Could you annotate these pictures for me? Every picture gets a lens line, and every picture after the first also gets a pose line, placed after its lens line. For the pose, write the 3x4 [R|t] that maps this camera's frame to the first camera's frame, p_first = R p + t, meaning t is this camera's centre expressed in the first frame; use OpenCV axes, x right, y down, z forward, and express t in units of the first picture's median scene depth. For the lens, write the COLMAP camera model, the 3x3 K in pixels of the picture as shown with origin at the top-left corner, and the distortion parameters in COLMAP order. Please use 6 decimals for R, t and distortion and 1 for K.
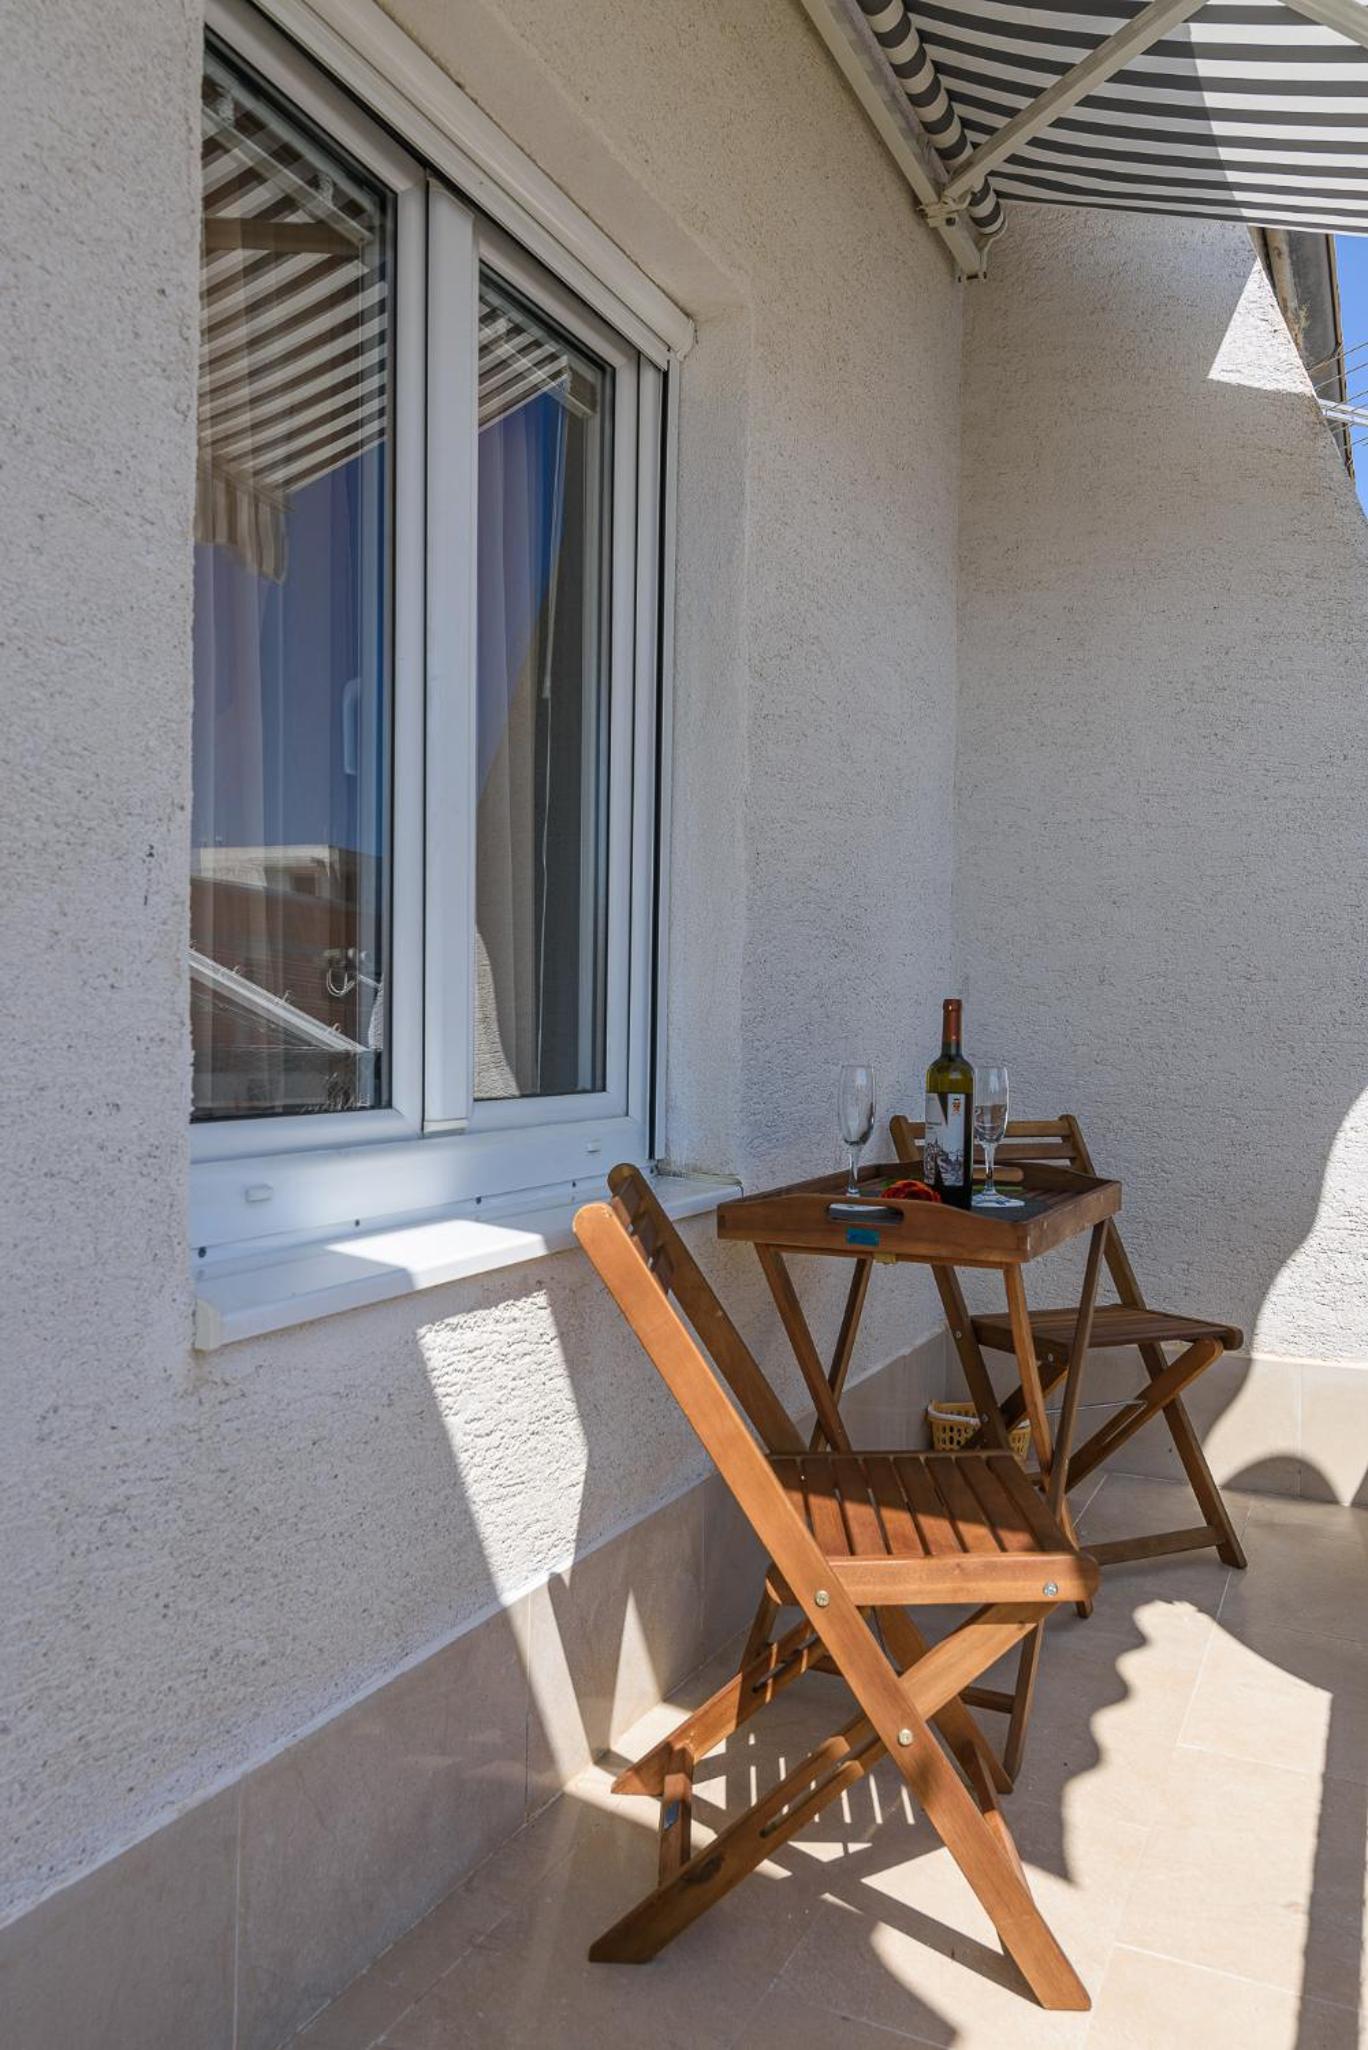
lens RADIAL K [[1506.6, 0, 684.0], [0, 1506.6, 1025.0], [0, 0, 1]] dist [0.002833, -0.006861]
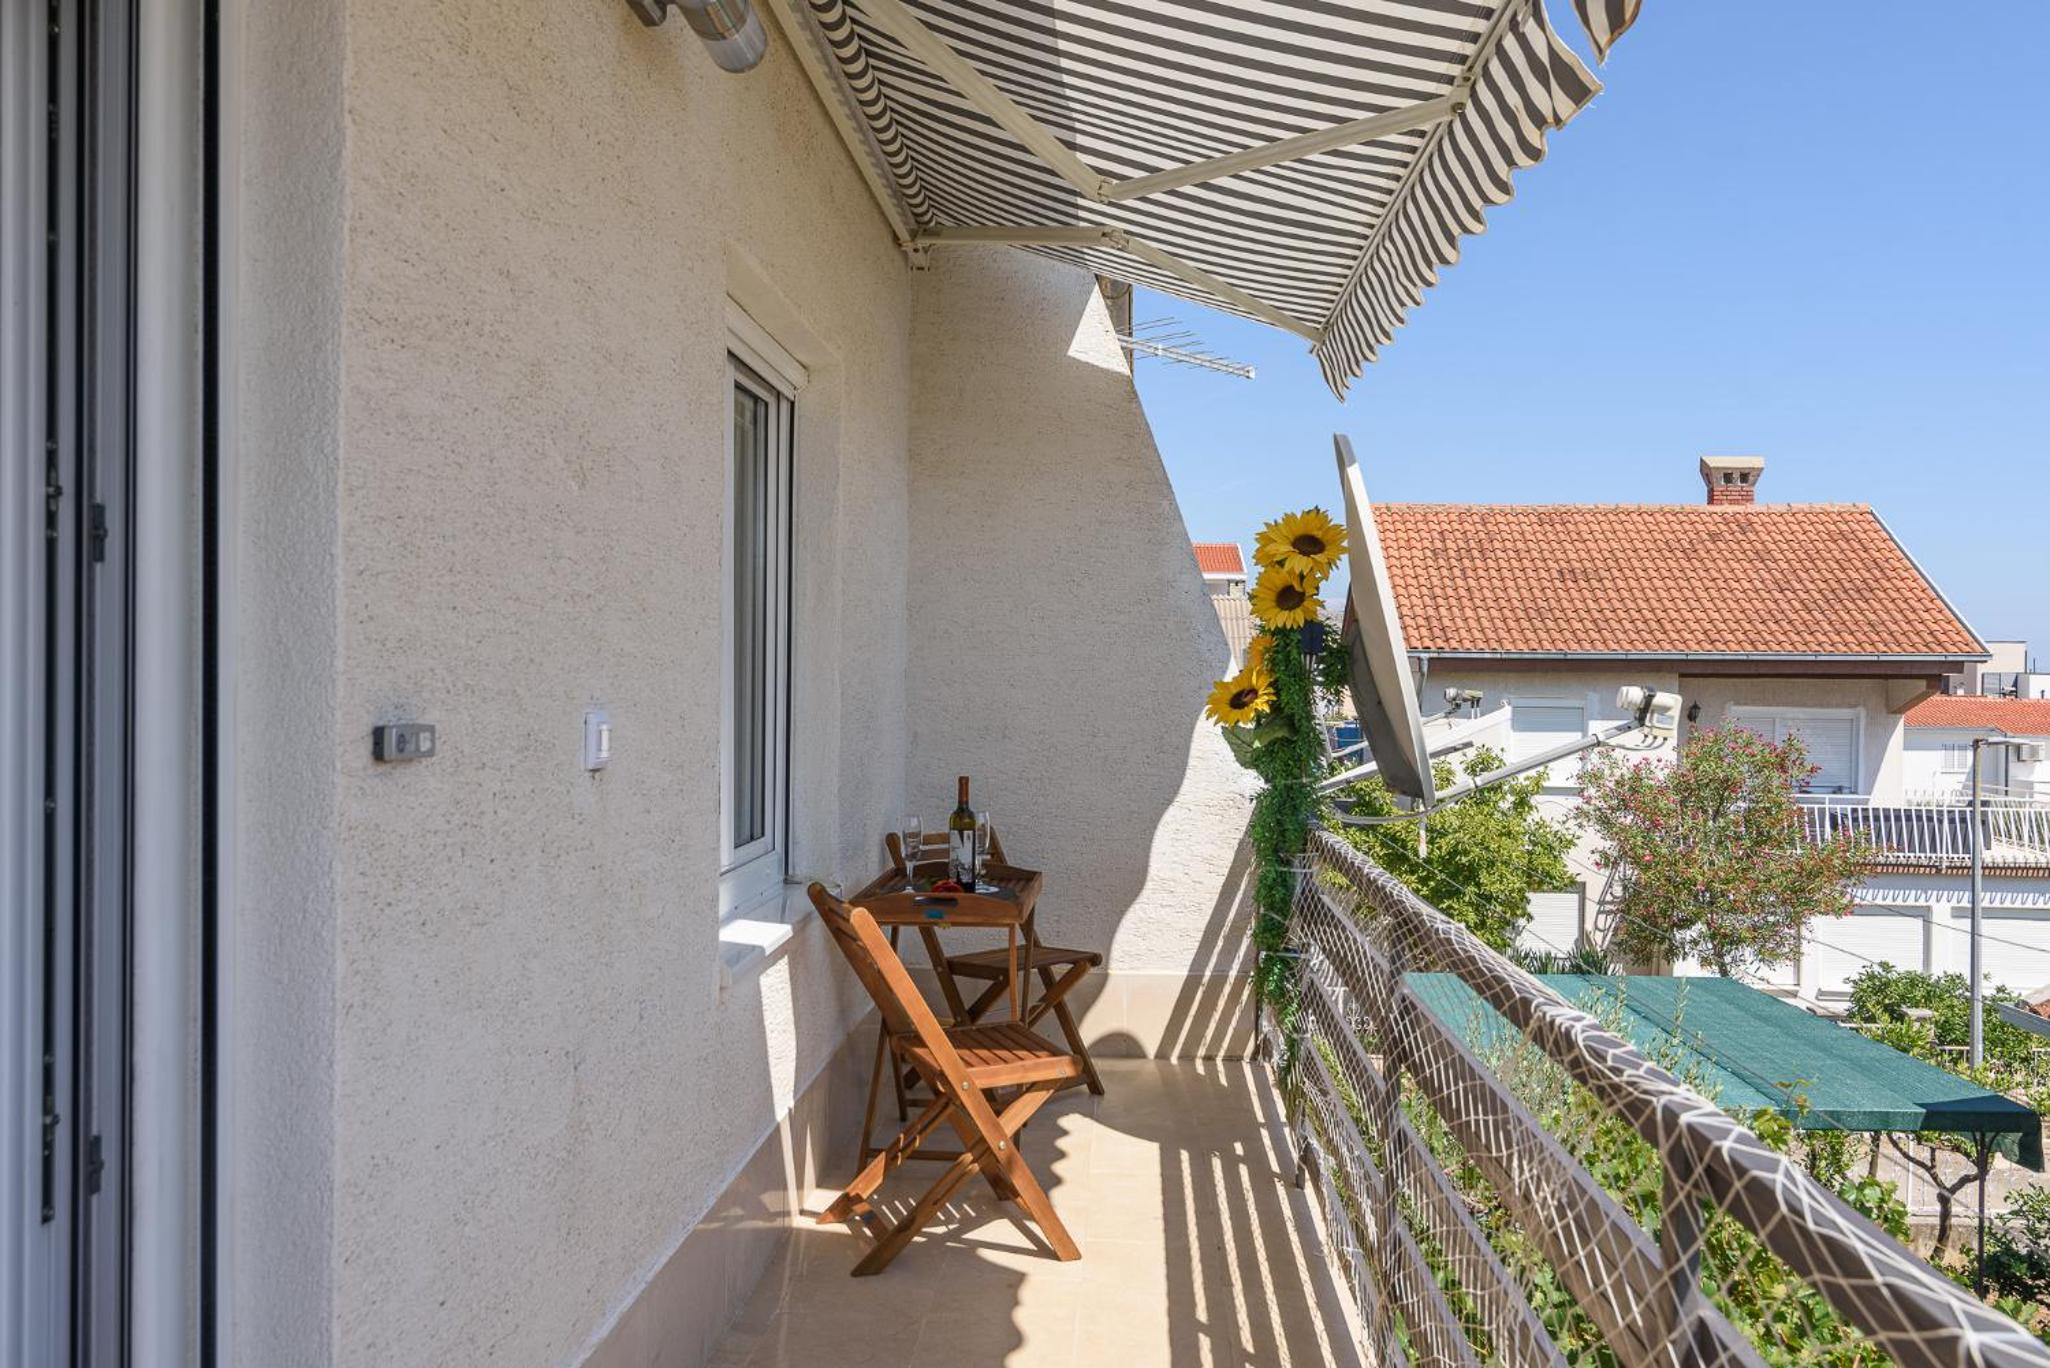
lens RADIAL K [[1506.6, 0, 1025.0], [0, 1506.6, 684.0], [0, 0, 1]] dist [0.002833, -0.006861]
pose [[0.933062, -0.005137, 0.359679, -0.397614], [0.005560, 0.999985, -0.000141, -0.127327], [-0.359673, 0.002131, 0.933076, -0.688909]]
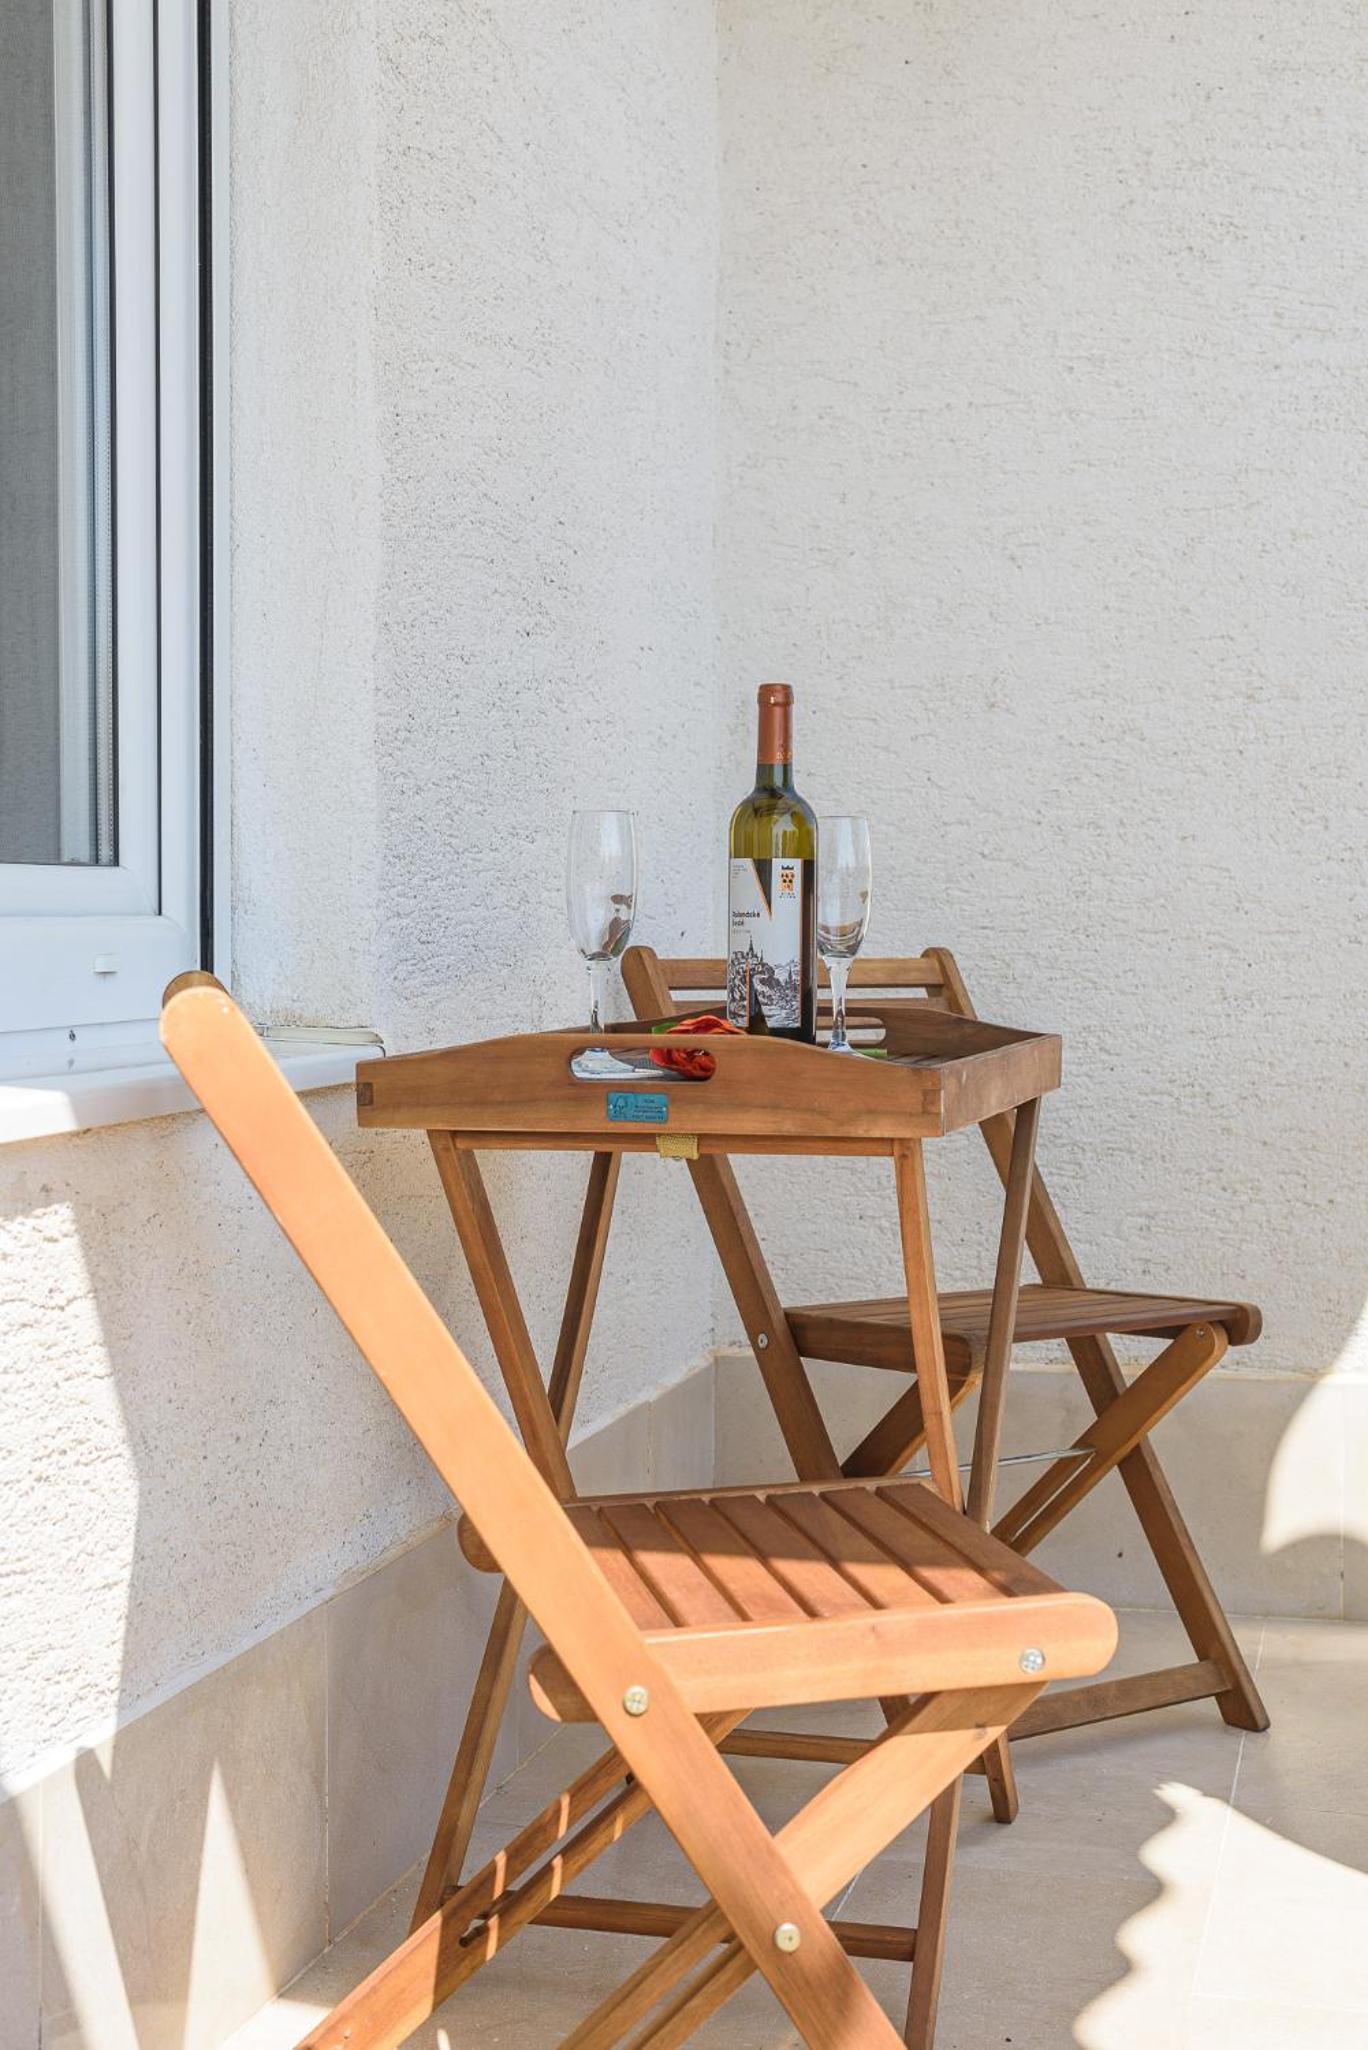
lens RADIAL K [[2933.2, 0, 684.0], [0, 2933.2, 1025.0], [0, 0, 1]] dist [0.006527, 0.006978]
pose [[0.980174, -0.021929, 0.196920, -0.063675], [0.013719, 0.998983, 0.042960, 0.060125], [-0.197662, -0.039407, 0.979478, -0.024228]]
